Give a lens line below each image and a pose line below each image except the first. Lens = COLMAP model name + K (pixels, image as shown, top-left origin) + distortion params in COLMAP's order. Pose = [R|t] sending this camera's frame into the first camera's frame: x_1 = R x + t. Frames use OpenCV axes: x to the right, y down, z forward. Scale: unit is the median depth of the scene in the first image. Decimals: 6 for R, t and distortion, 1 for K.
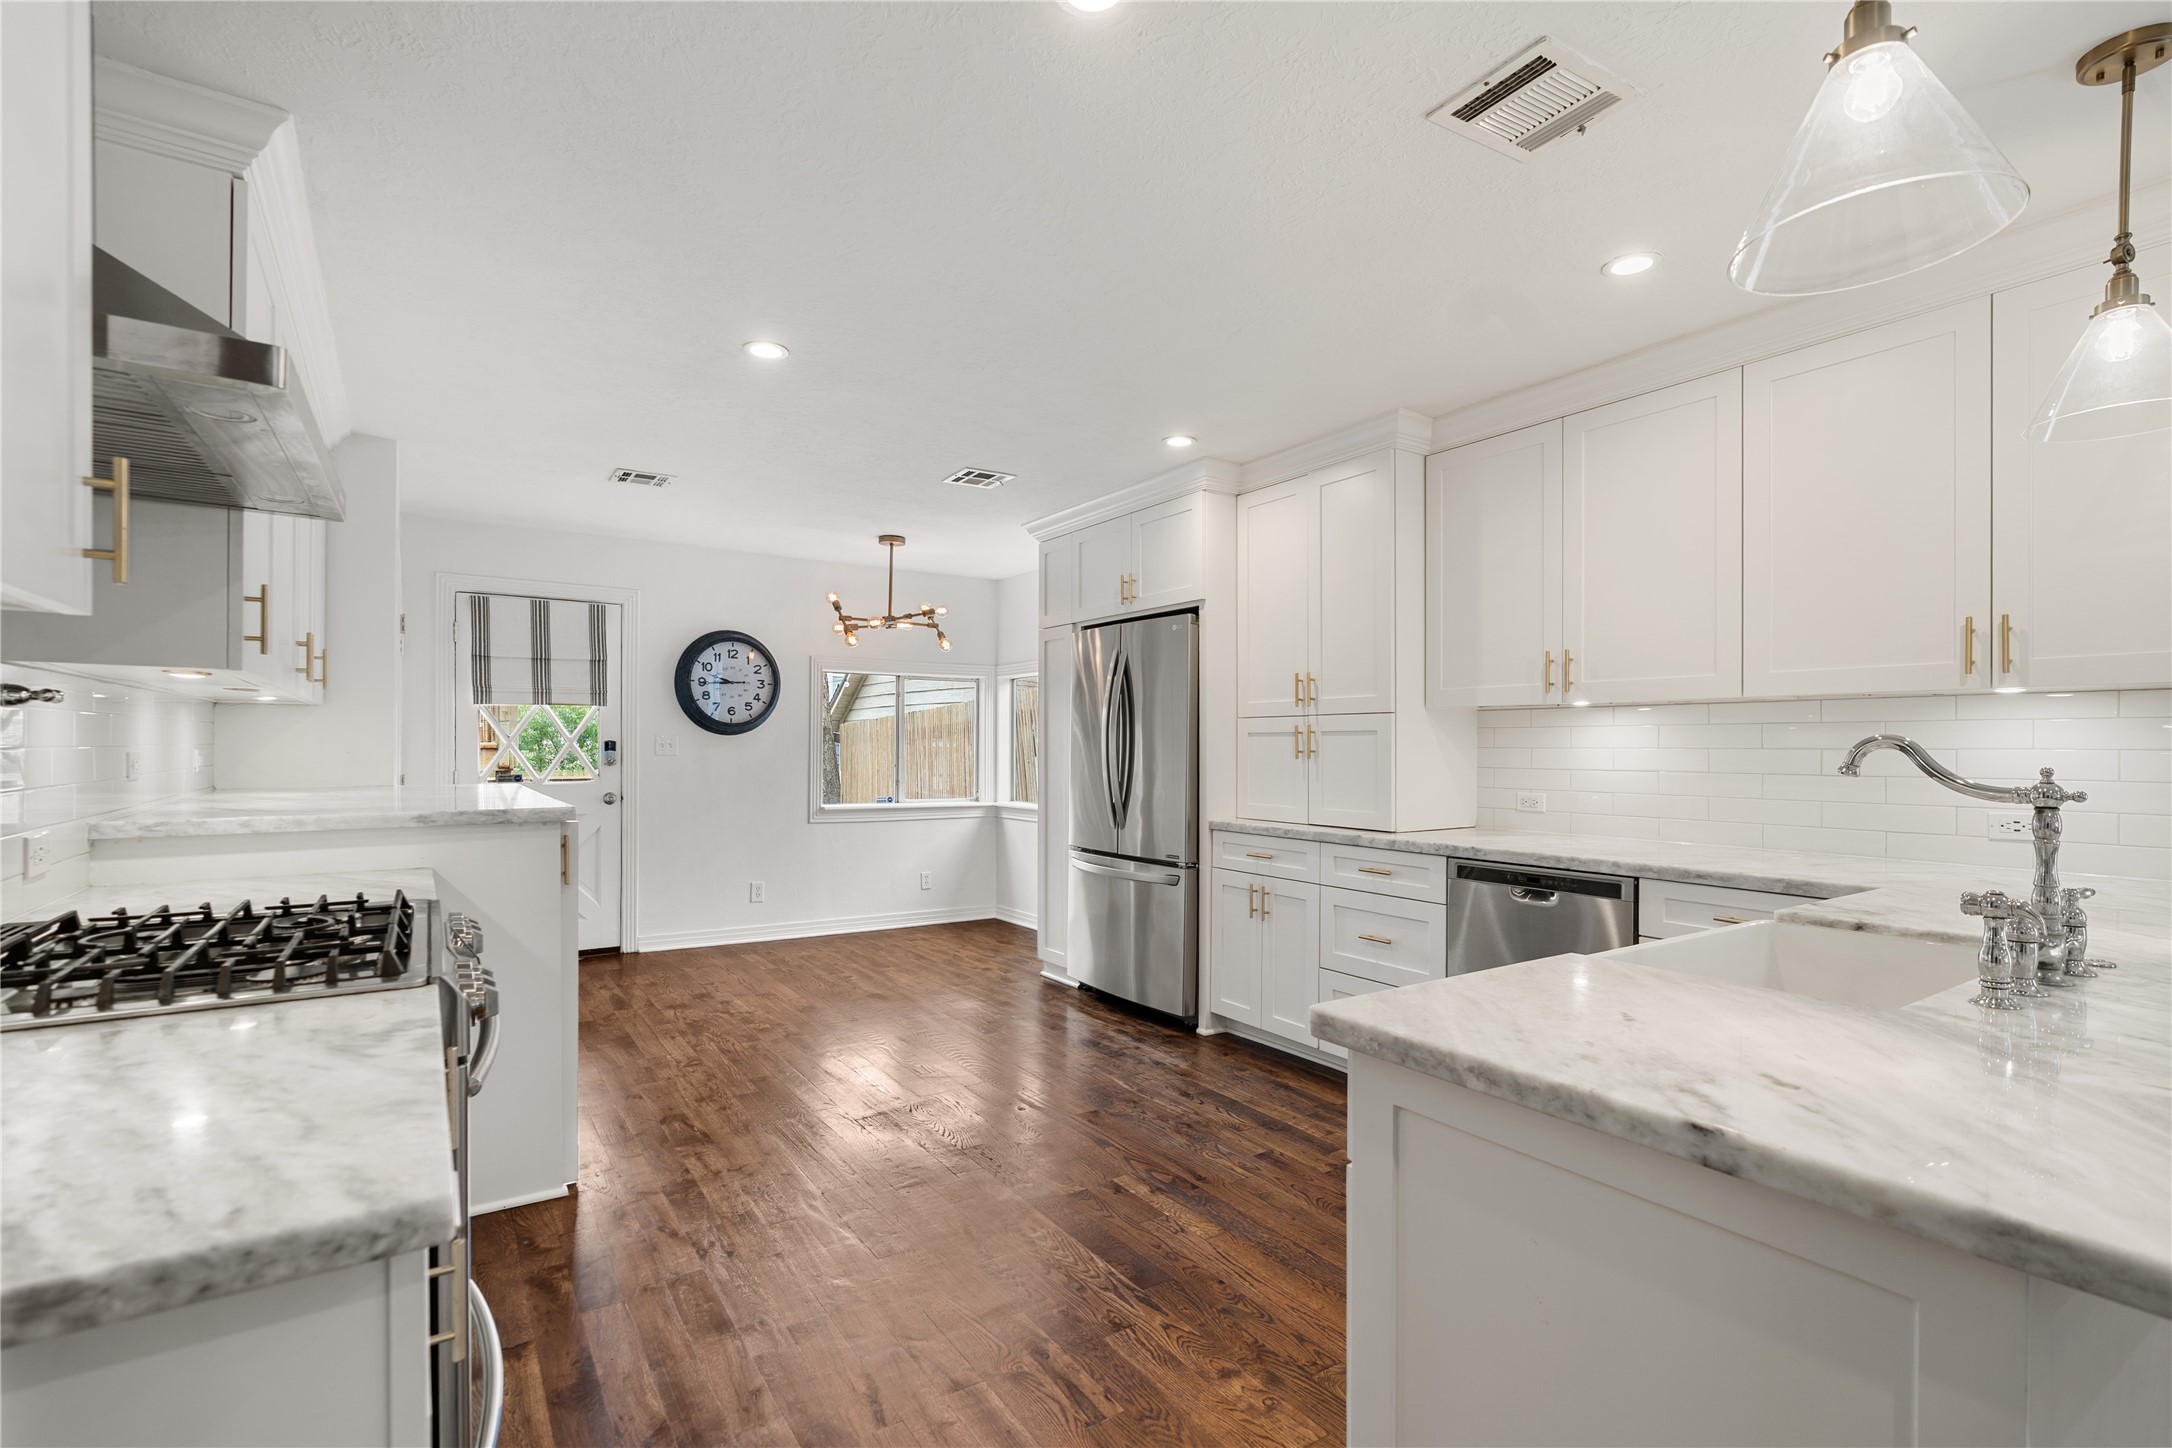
lens RADIAL K [[1001.5, 0, 1069.8], [0, 1001.5, 737.9], [0, 0, 1]] dist [-0.000546, 0.000497]
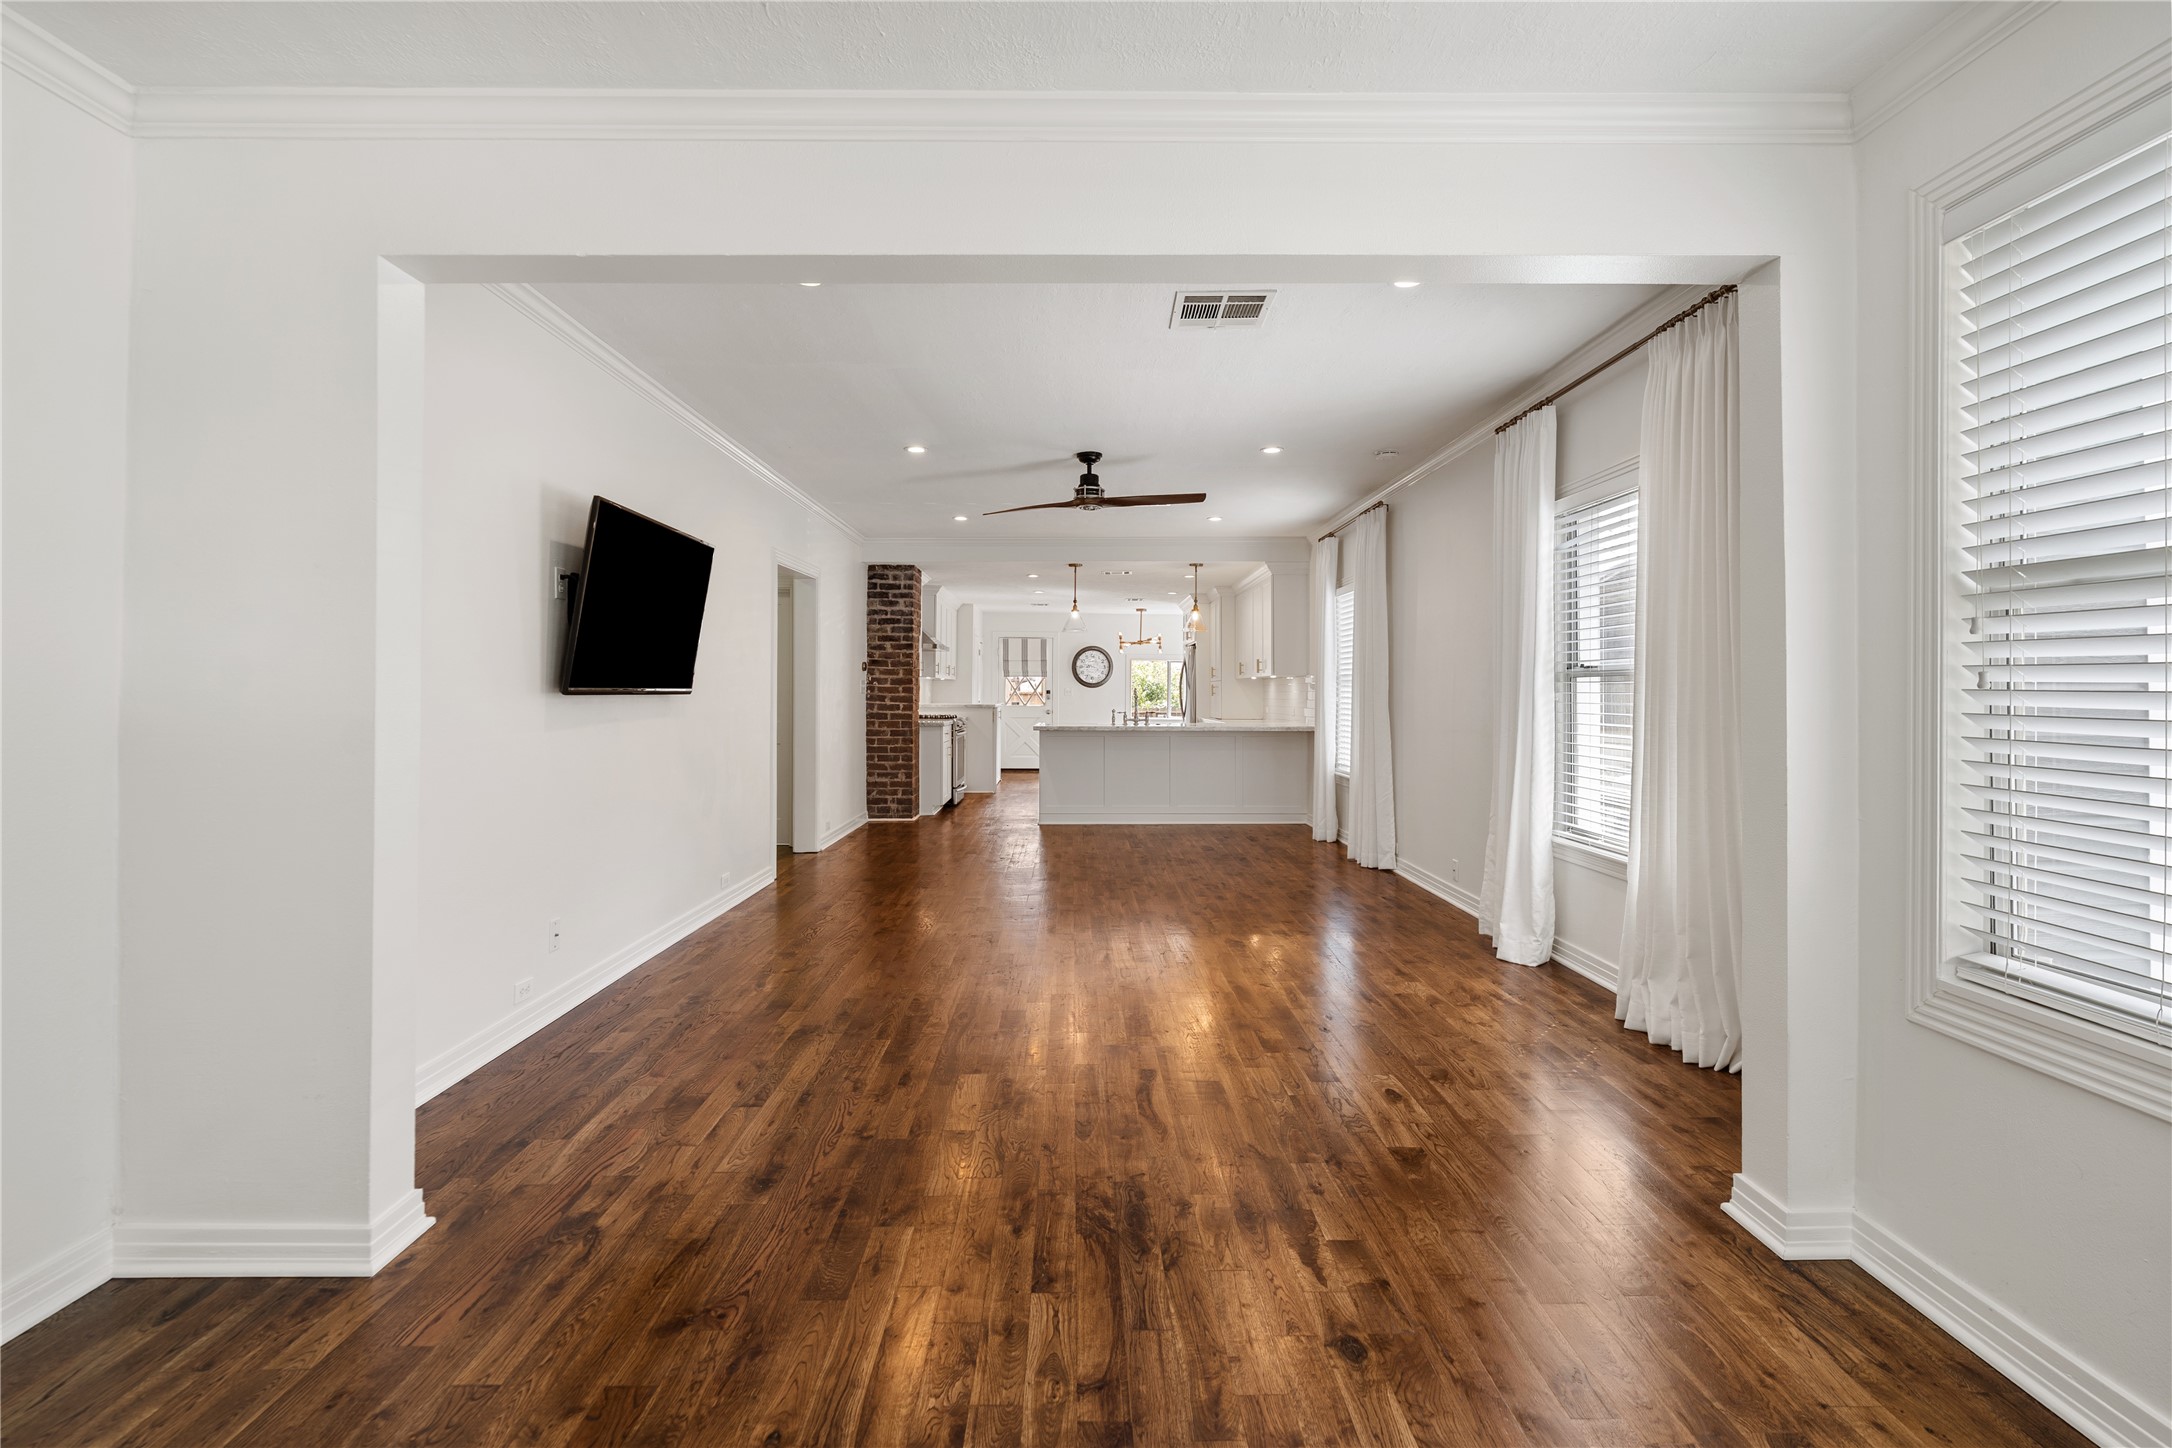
lens RADIAL K [[1018.0, 0, 1063.4], [0, 1018.0, 674.8], [0, 0, 1]] dist [-0.002271, 0.000156]
pose [[0.833504, -0.007255, -0.552466, 1.065934], [-0.000929, 0.999894, -0.014534, 0.001696], [0.552513, 0.012627, 0.833409, -1.227154]]
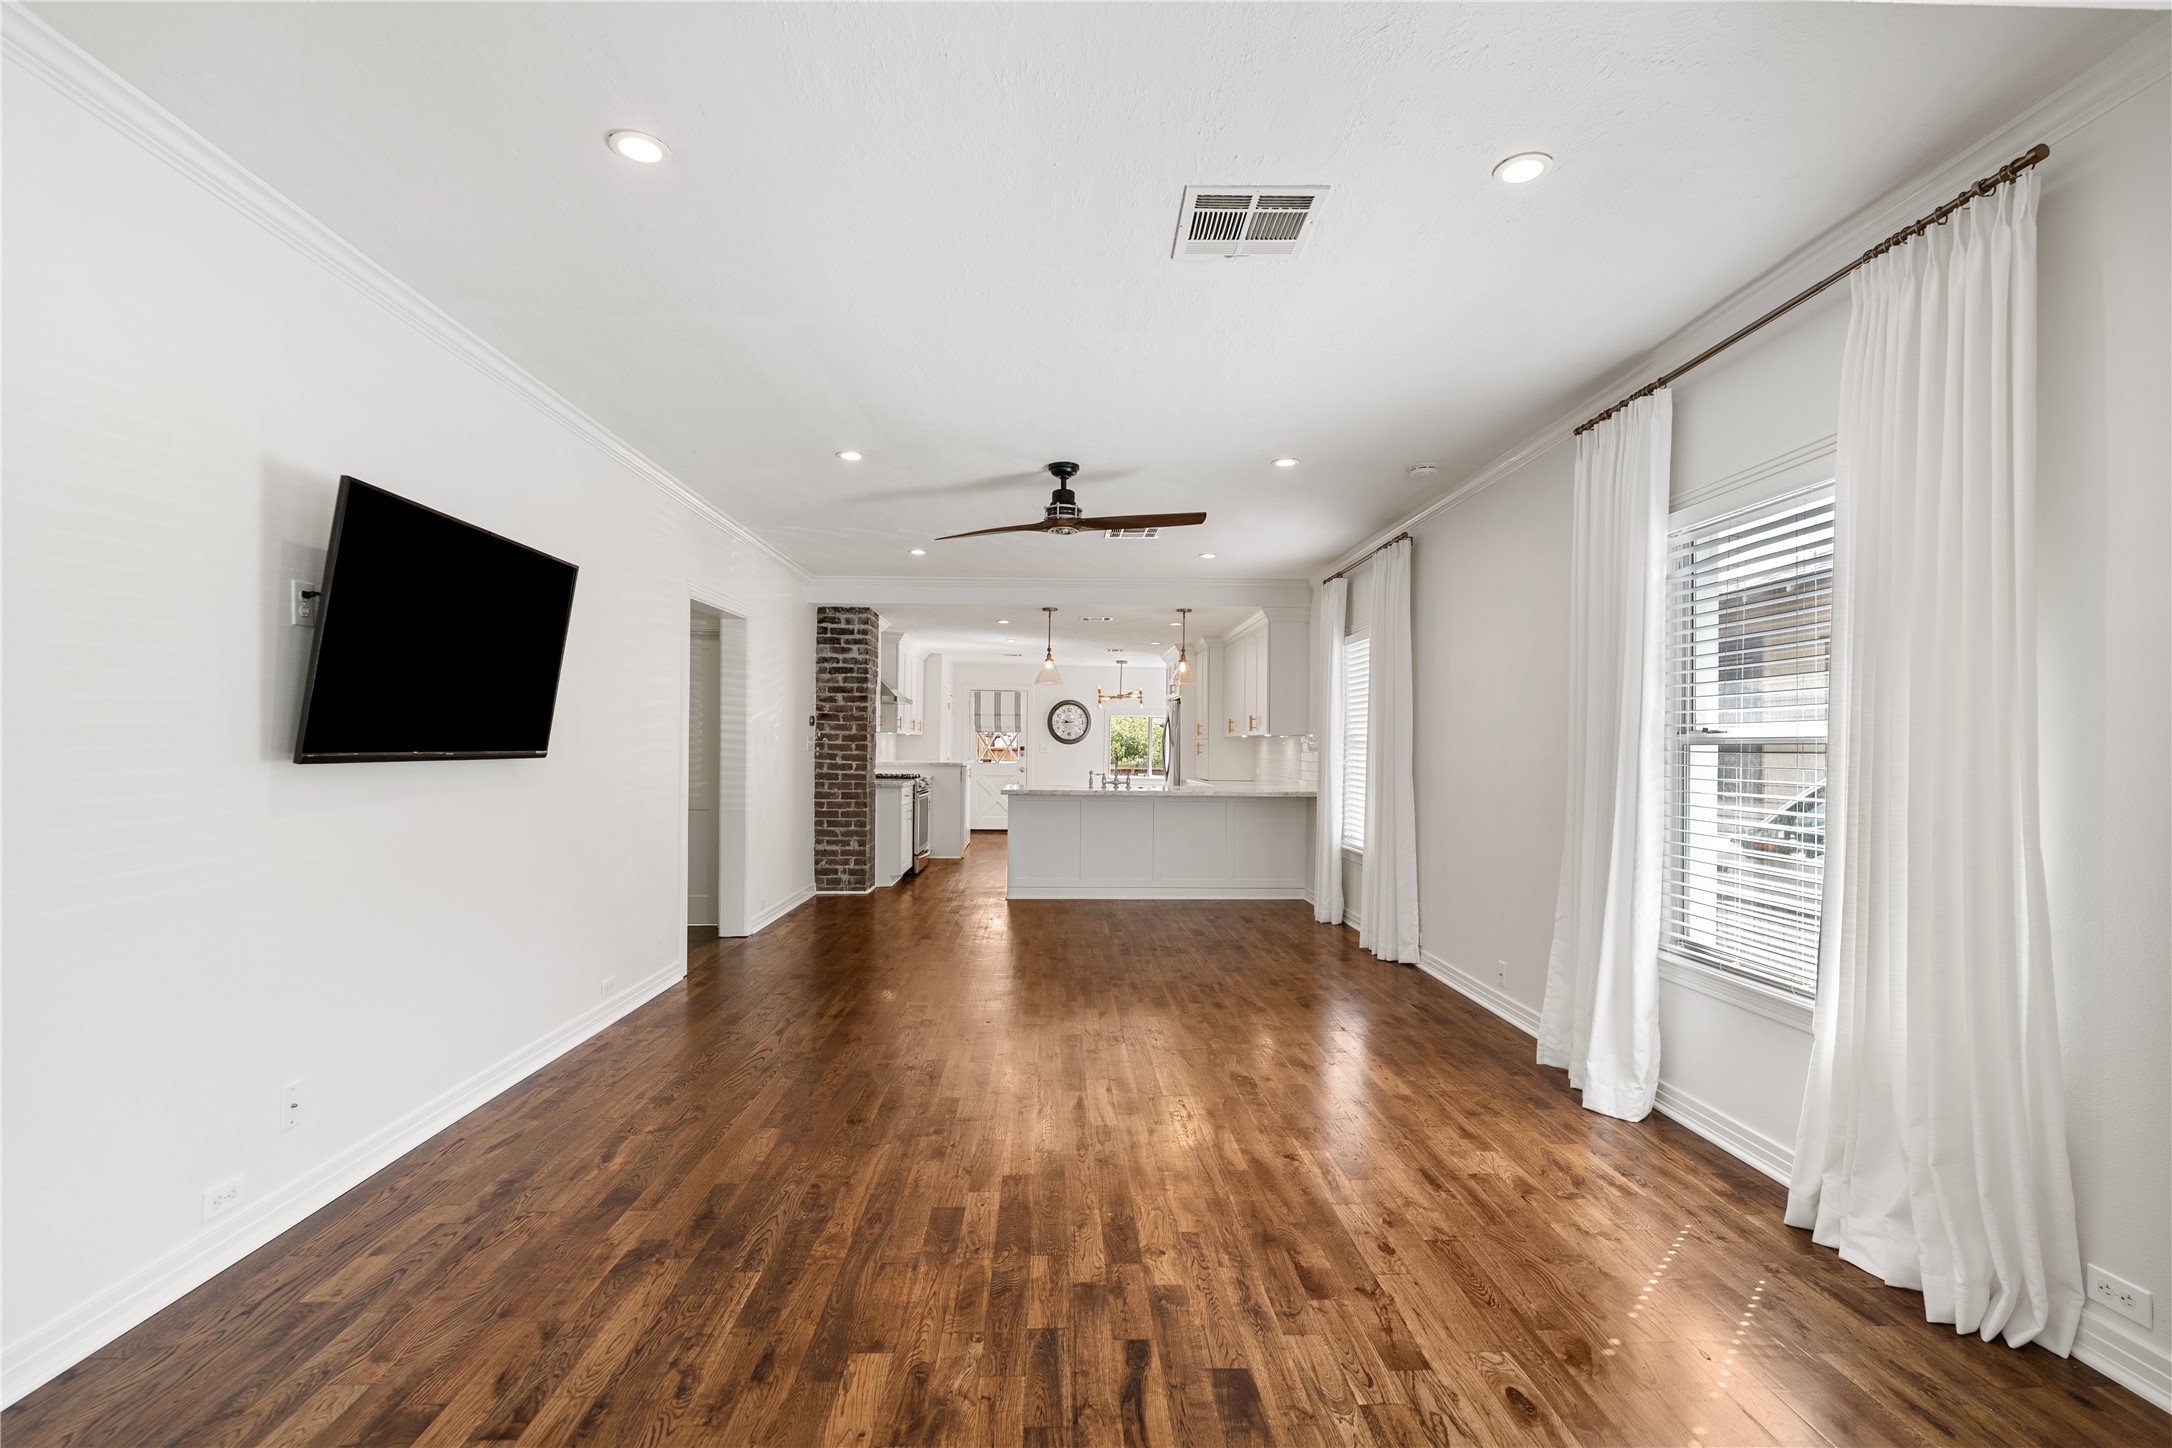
lens RADIAL K [[1001.5, 0, 1069.8], [0, 1001.5, 737.9], [0, 0, 1]] dist [-0.000546, 0.000497]
pose [[0.848143, 0.003624, -0.529754, 0.965762], [-0.007462, 0.999959, -0.005105, -0.006479], [0.529714, 0.008283, 0.848136, -1.057254]]
